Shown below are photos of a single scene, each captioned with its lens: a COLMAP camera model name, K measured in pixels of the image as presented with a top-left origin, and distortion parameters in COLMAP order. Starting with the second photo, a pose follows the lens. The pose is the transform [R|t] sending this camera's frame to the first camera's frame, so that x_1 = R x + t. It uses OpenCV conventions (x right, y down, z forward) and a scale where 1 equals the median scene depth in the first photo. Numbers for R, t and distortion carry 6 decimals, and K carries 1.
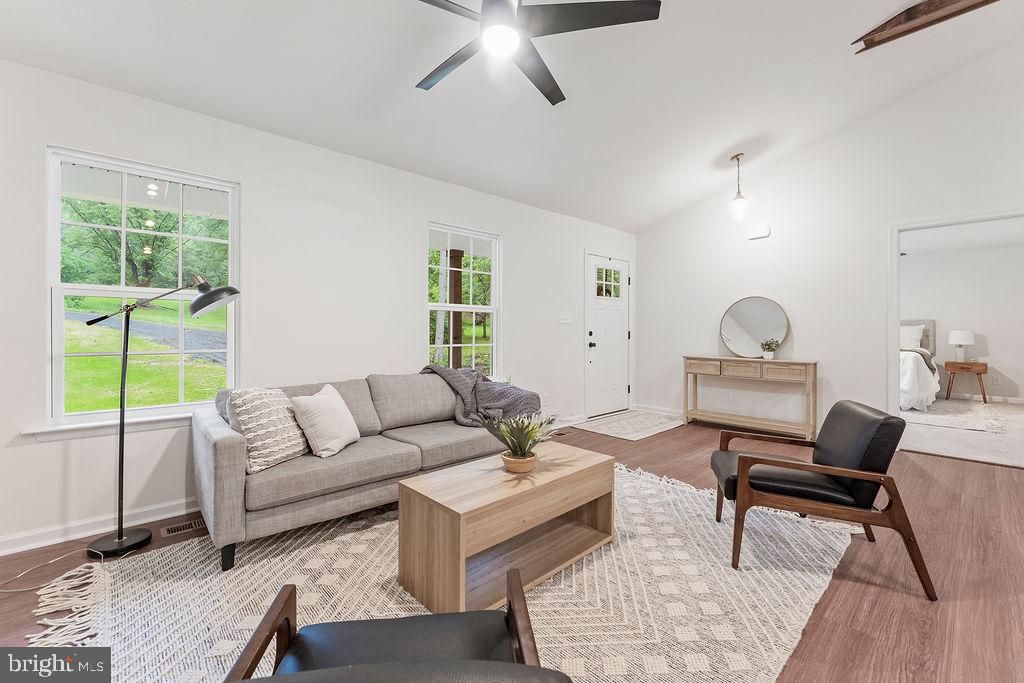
lens RADIAL K [[439.8, 0, 511.3], [0, 439.8, 330.2], [0, 0, 1]] dist [0.006763, -0.000694]
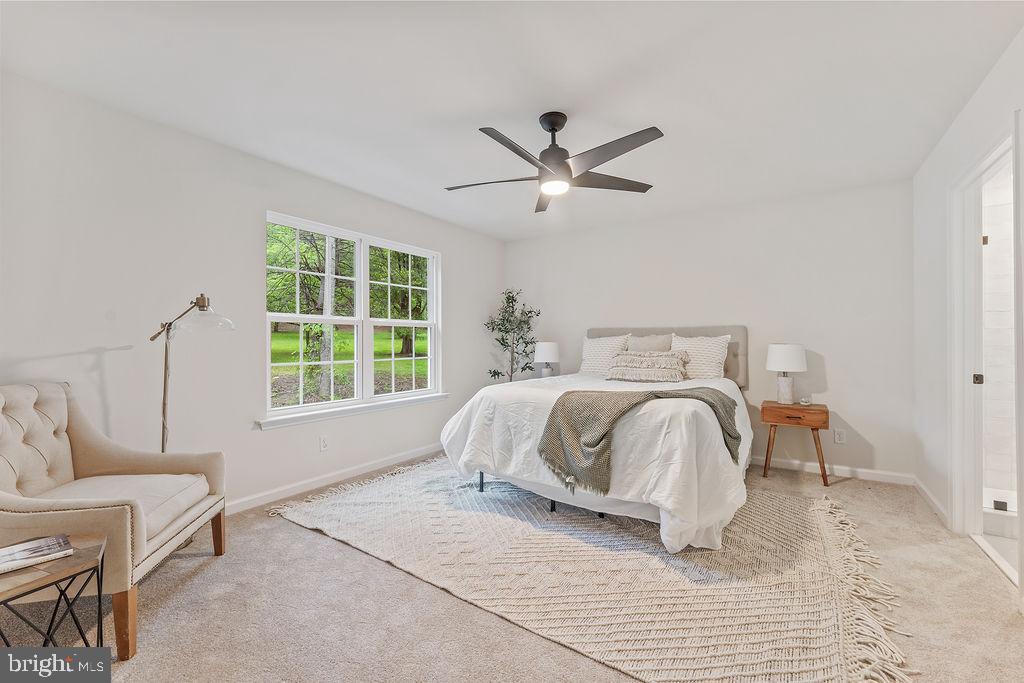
lens RADIAL K [[425.9, 0, 510.2], [0, 425.9, 340.3], [0, 0, 1]] dist [0.003827, 0.000151]
pose [[0.972711, -0.002125, 0.232012, 0.567767], [0.003873, 0.999967, -0.007080, -0.002207], [-0.231989, 0.007785, 0.972687, 0.570889]]
